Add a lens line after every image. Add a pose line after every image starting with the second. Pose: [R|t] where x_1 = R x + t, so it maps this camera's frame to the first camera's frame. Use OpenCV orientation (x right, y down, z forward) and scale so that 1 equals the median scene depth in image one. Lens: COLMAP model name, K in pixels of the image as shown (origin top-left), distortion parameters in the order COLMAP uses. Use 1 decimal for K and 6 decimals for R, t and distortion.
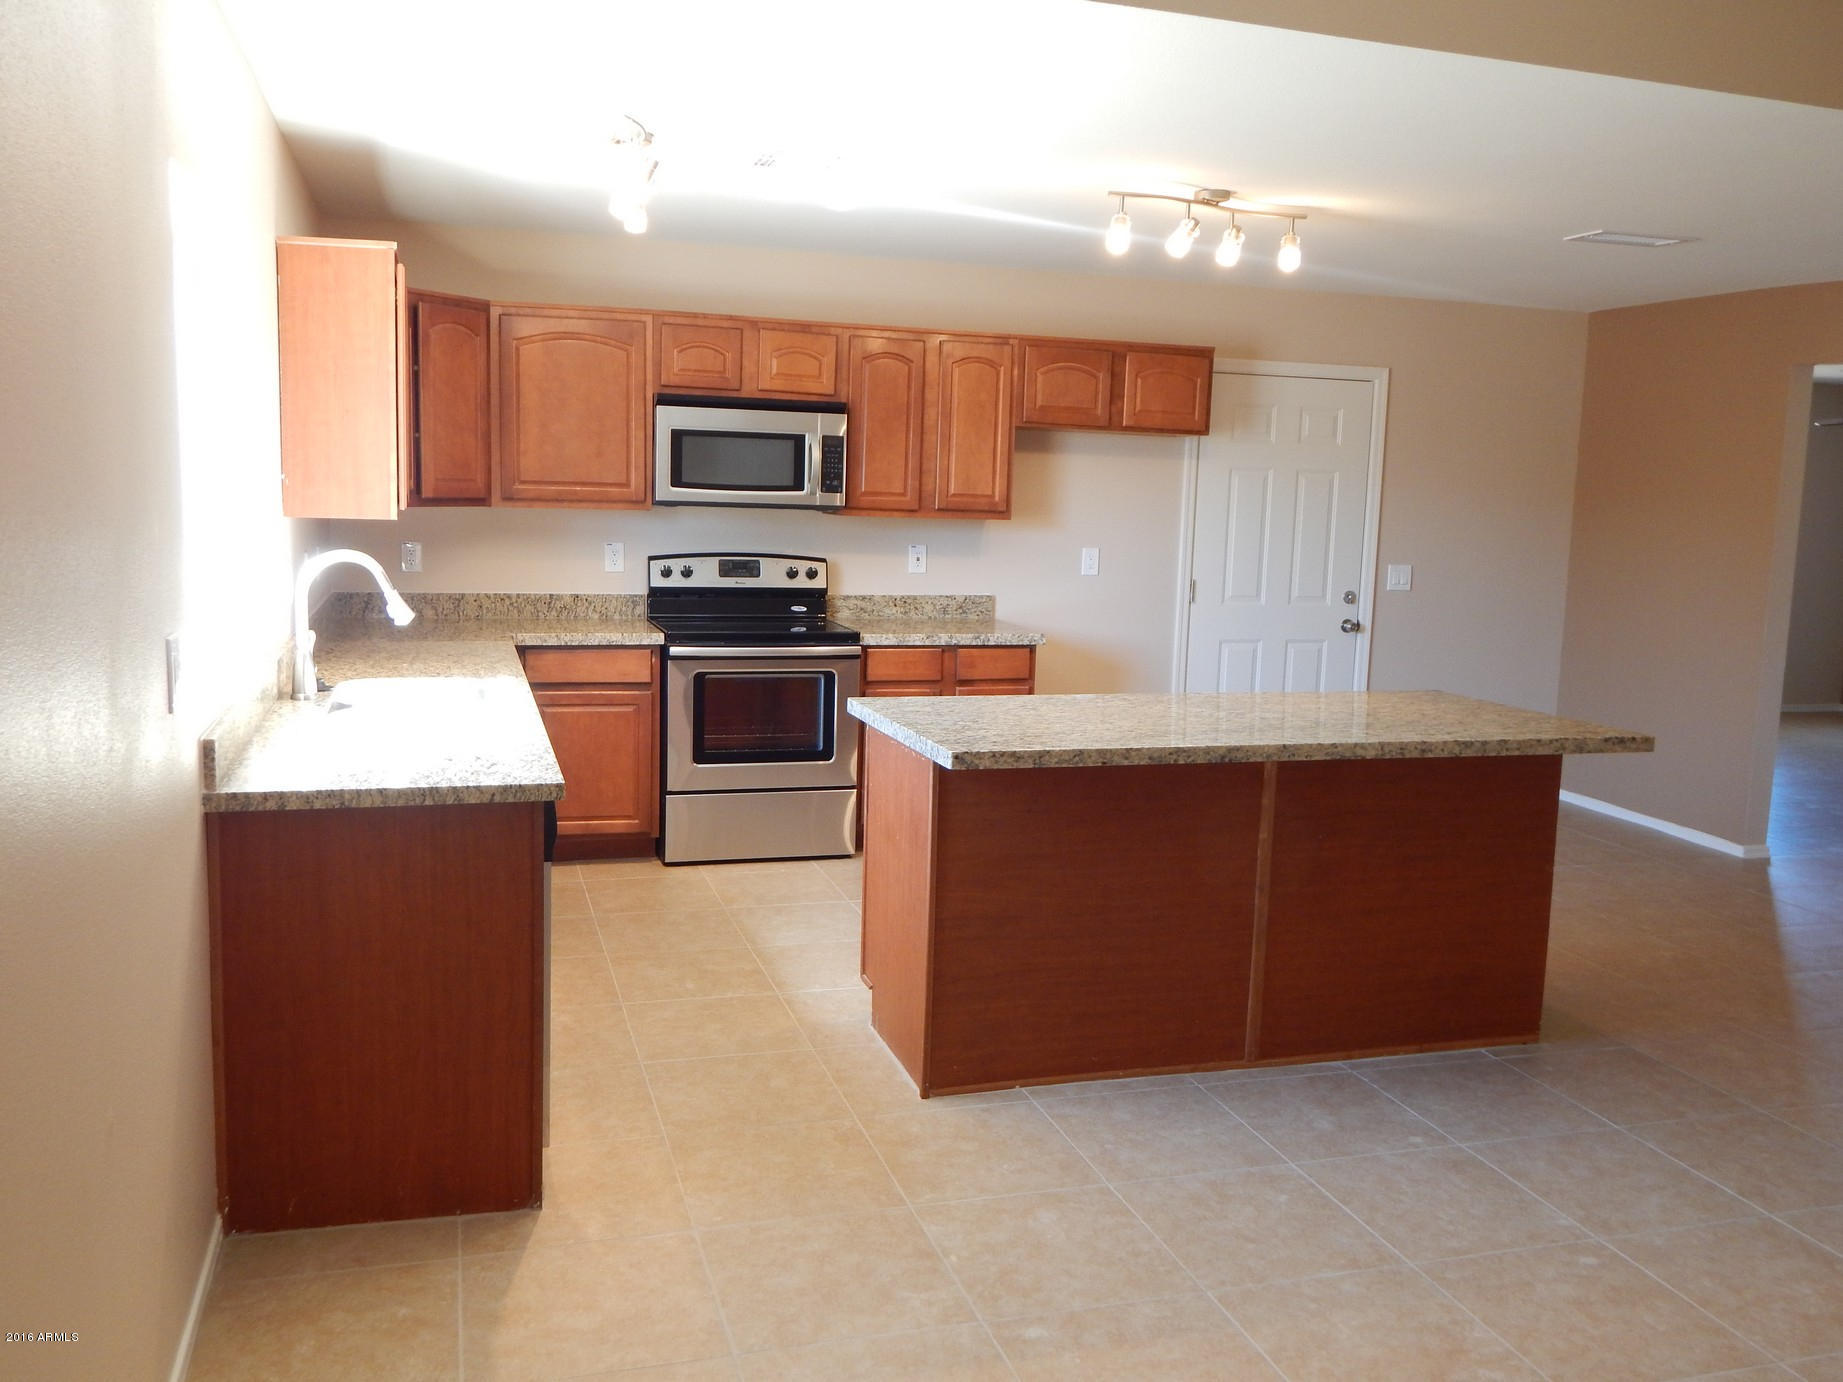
lens RADIAL K [[1506.9, 0, 923.7], [0, 1506.9, 672.0], [0, 0, 1]] dist [0.002704, -0.001745]
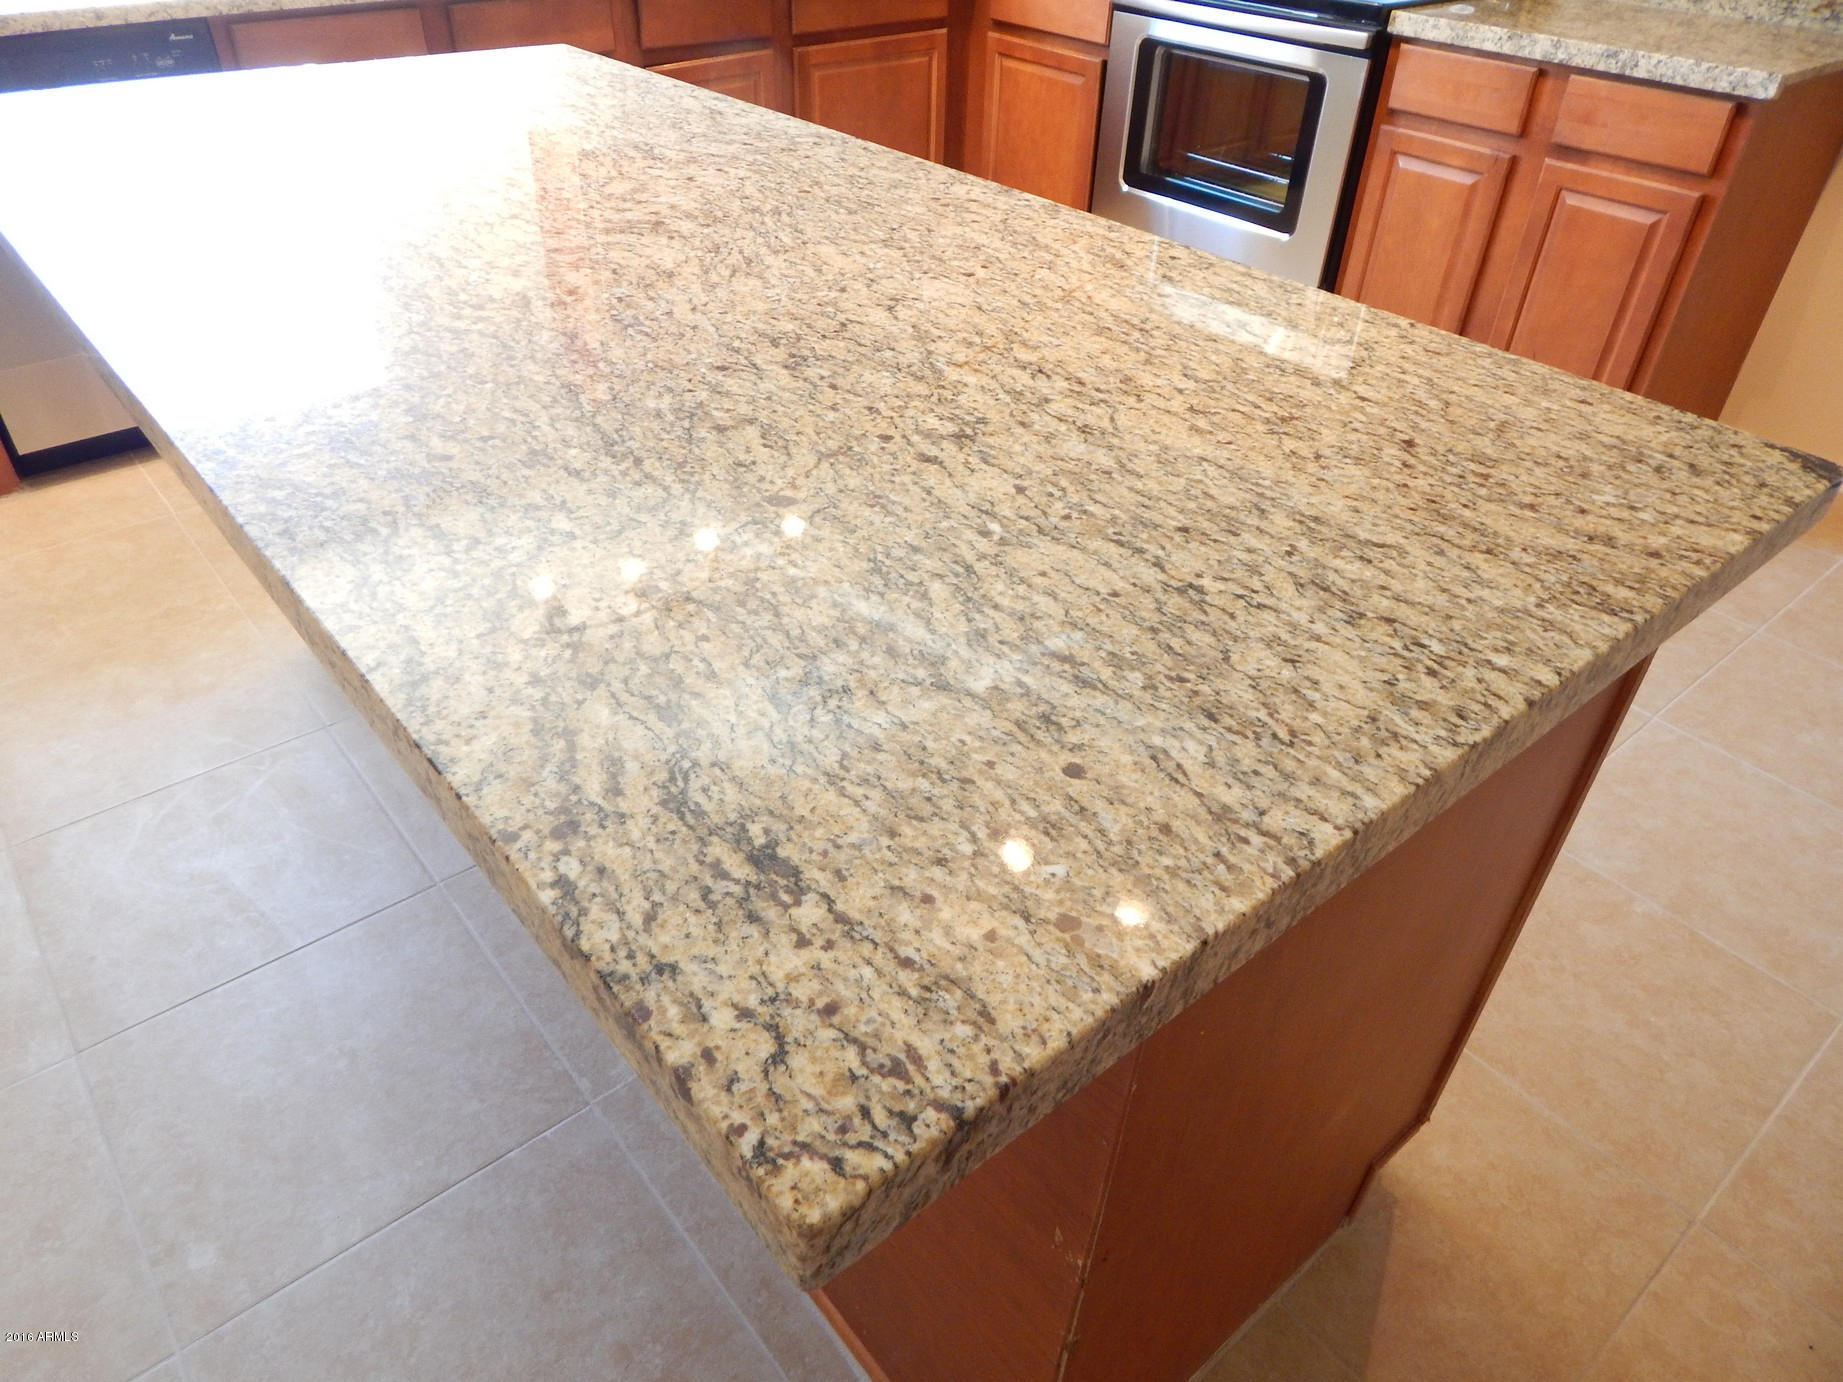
lens RADIAL K [[1223.7, 0, 921.1], [0, 1223.7, 677.5], [0, 0, 1]] dist [-0.006761, 0.004516]
pose [[0.394869, 0.530654, -0.749990, 0.342646], [-0.135653, 0.841054, 0.523666, -0.029683], [0.908668, -0.105041, 0.404091, 0.626815]]
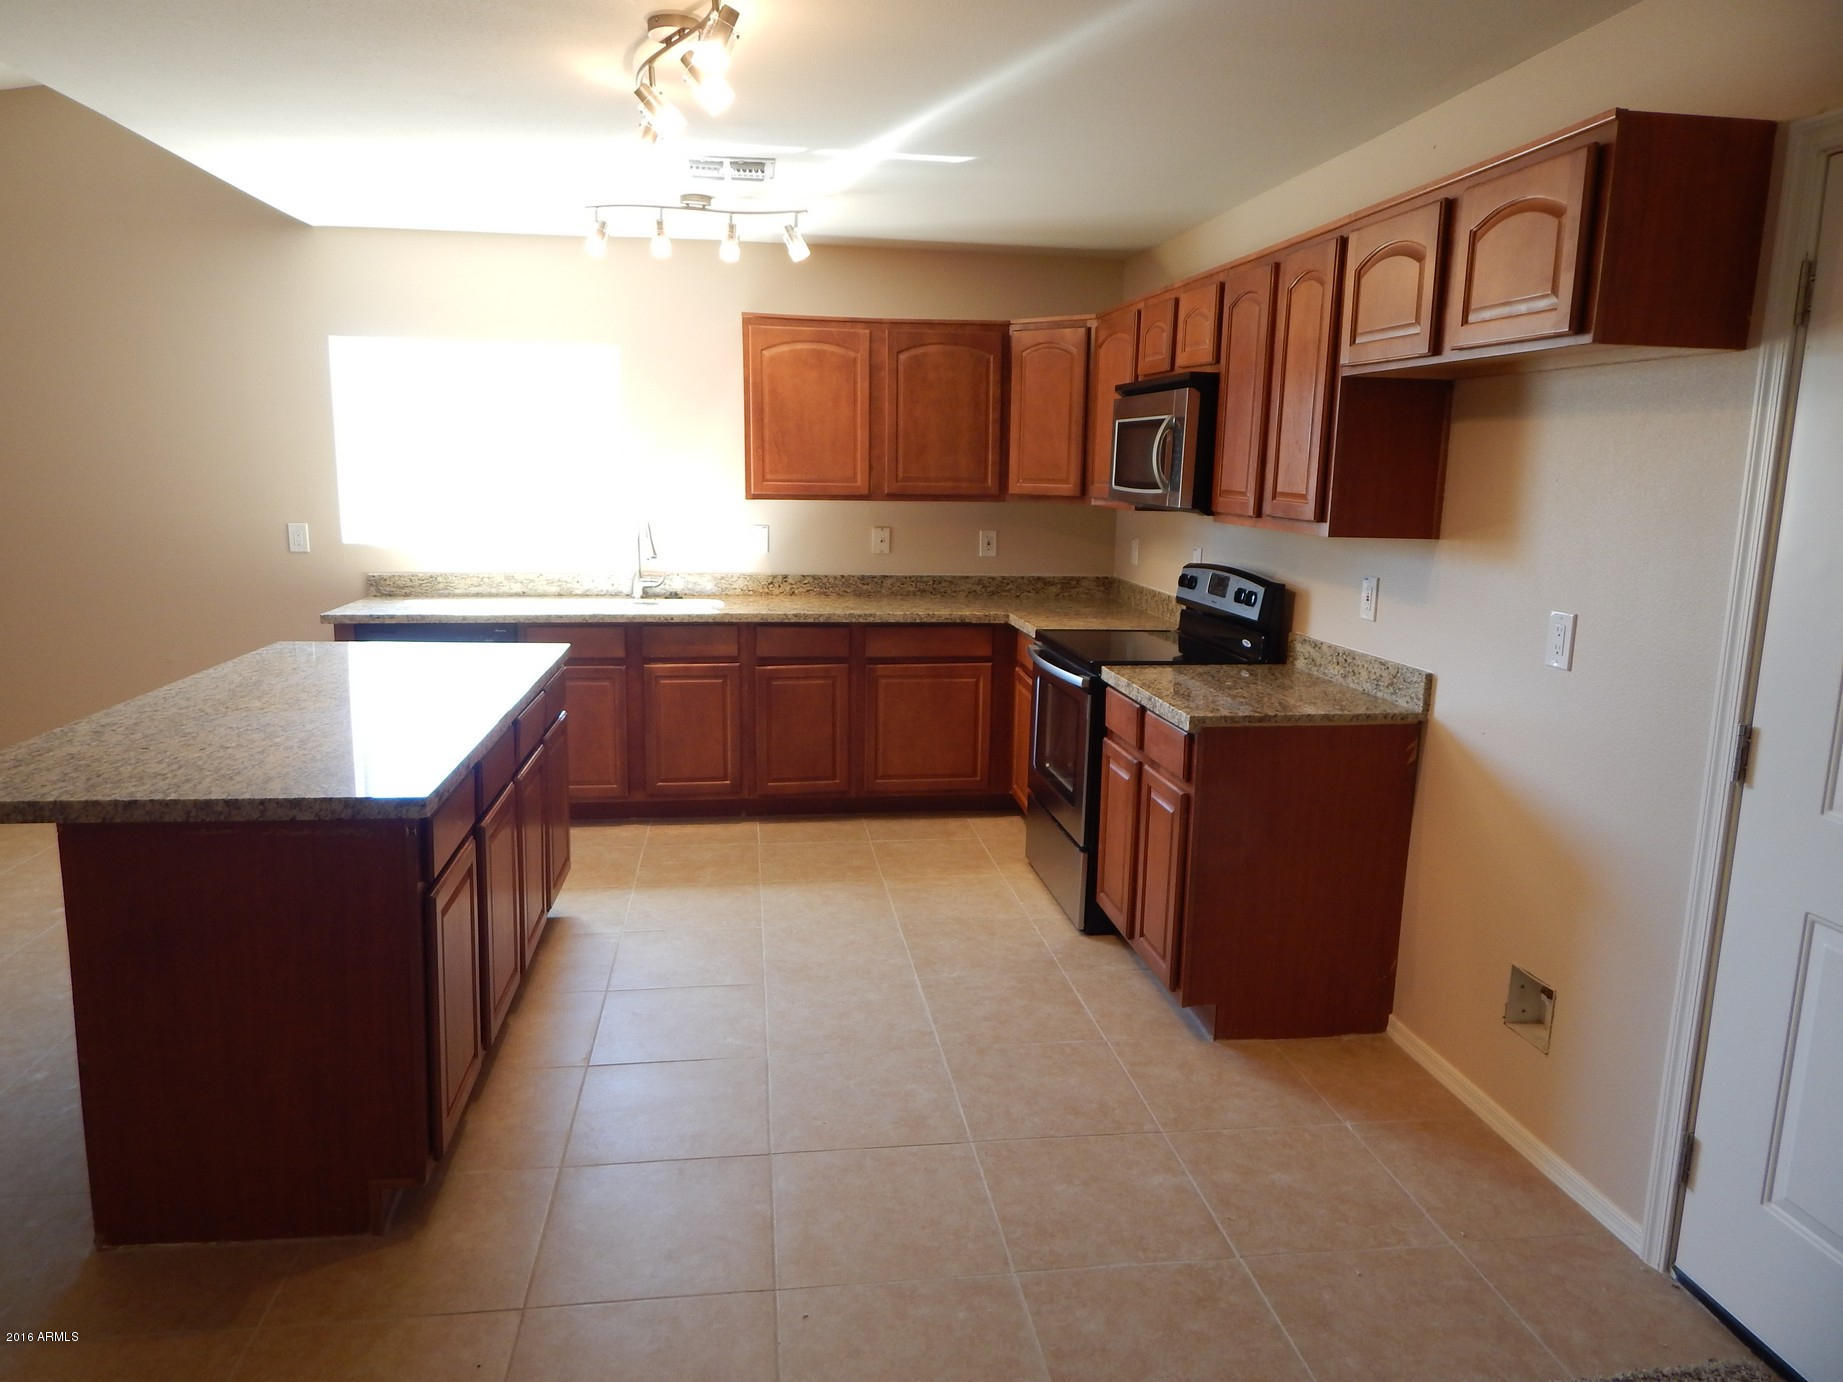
lens RADIAL K [[1223.7, 0, 916.2], [0, 1223.7, 694.7], [0, 0, 1]] dist [-0.006761, 0.004516]
pose [[-0.158098, 0.150682, -0.975859, 0.597404], [-0.148193, 0.973473, 0.174322, -0.106606], [0.976240, 0.172175, -0.131574, 0.970681]]
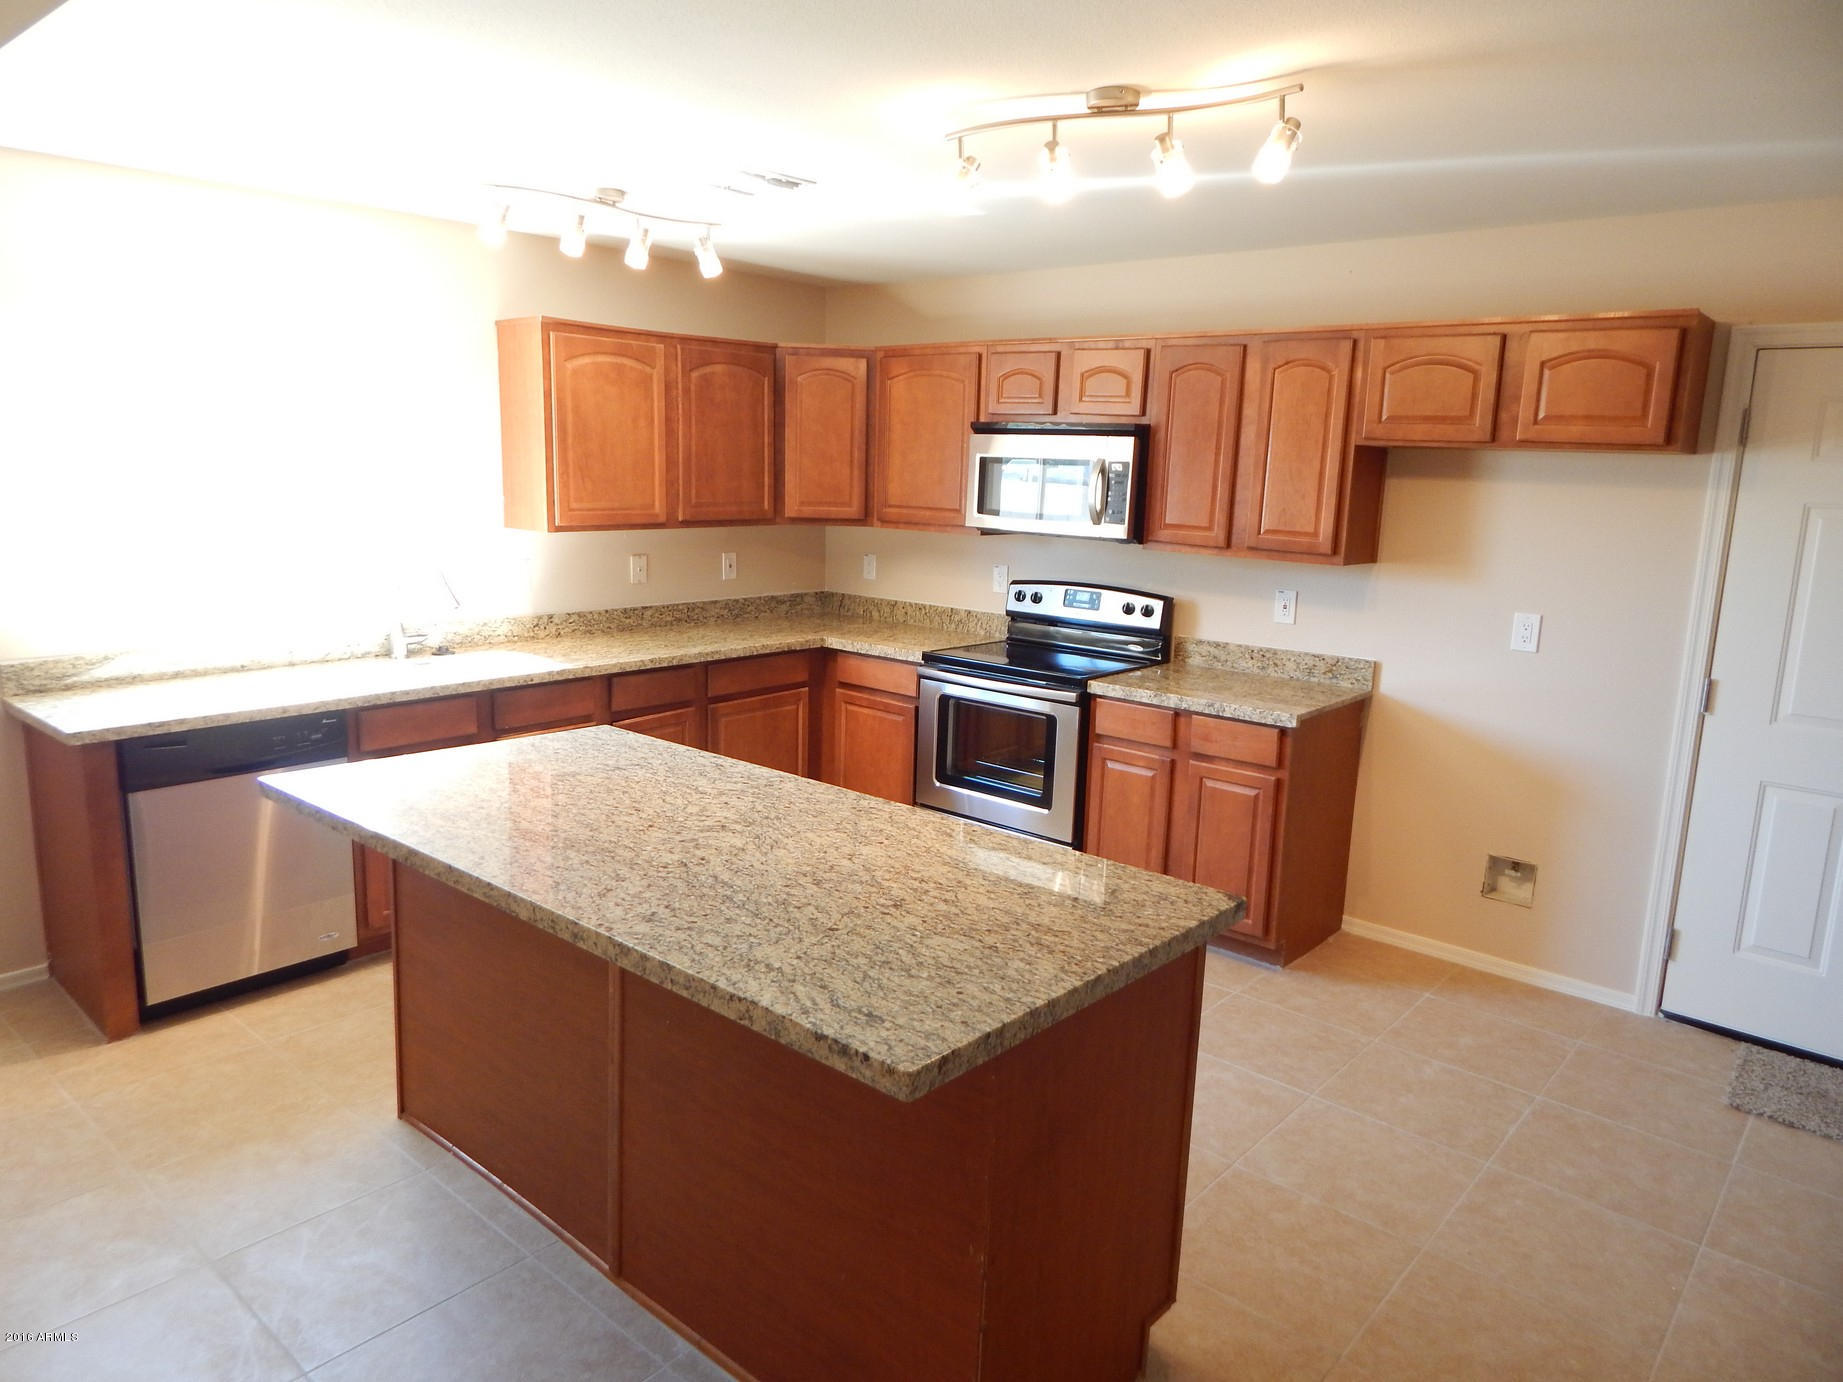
lens RADIAL K [[1223.7, 0, 919.1], [0, 1223.7, 695.0], [0, 0, 1]] dist [-0.006761, 0.004516]
pose [[0.530551, 0.145717, -0.835034, 0.508770], [-0.122045, 0.987981, 0.094864, -0.072438], [0.838821, 0.051581, 0.541958, 0.504774]]
